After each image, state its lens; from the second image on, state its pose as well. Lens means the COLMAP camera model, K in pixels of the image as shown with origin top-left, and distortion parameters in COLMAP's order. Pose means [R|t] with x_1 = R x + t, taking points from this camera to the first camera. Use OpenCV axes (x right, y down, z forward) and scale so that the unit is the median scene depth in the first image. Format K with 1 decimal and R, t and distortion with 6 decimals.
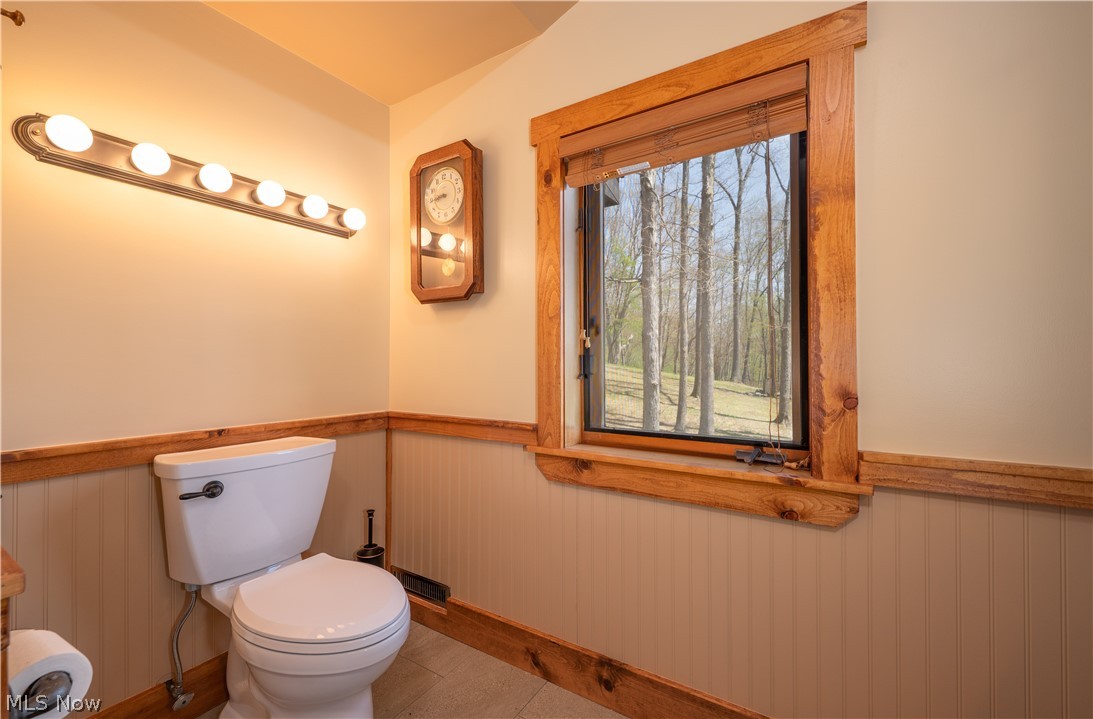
lens RADIAL K [[463.7, 0, 539.2], [0, 463.7, 359.7], [0, 0, 1]] dist [-0.002830, 0.000444]
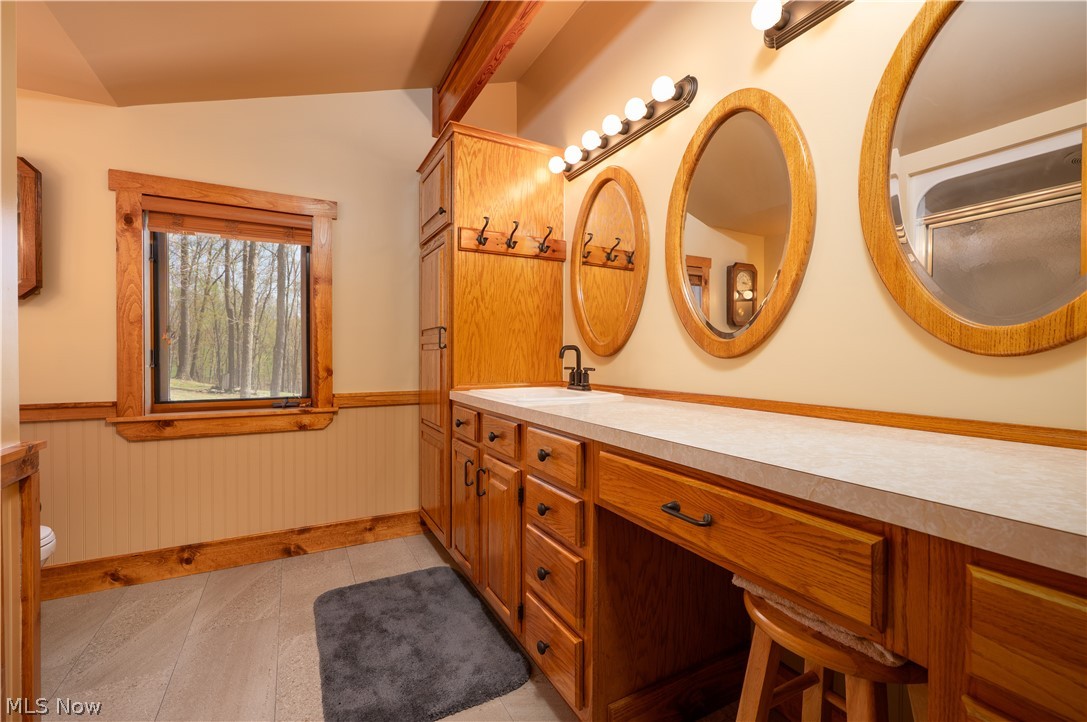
lens RADIAL K [[461.2, 0, 539.7], [0, 461.2, 360.0], [0, 0, 1]] dist [-0.002830, 0.000444]
pose [[0.485960, -0.001732, 0.873980, -0.593965], [-0.008750, 0.999938, 0.006847, 0.001216], [-0.873937, -0.010974, 0.485915, -0.738899]]
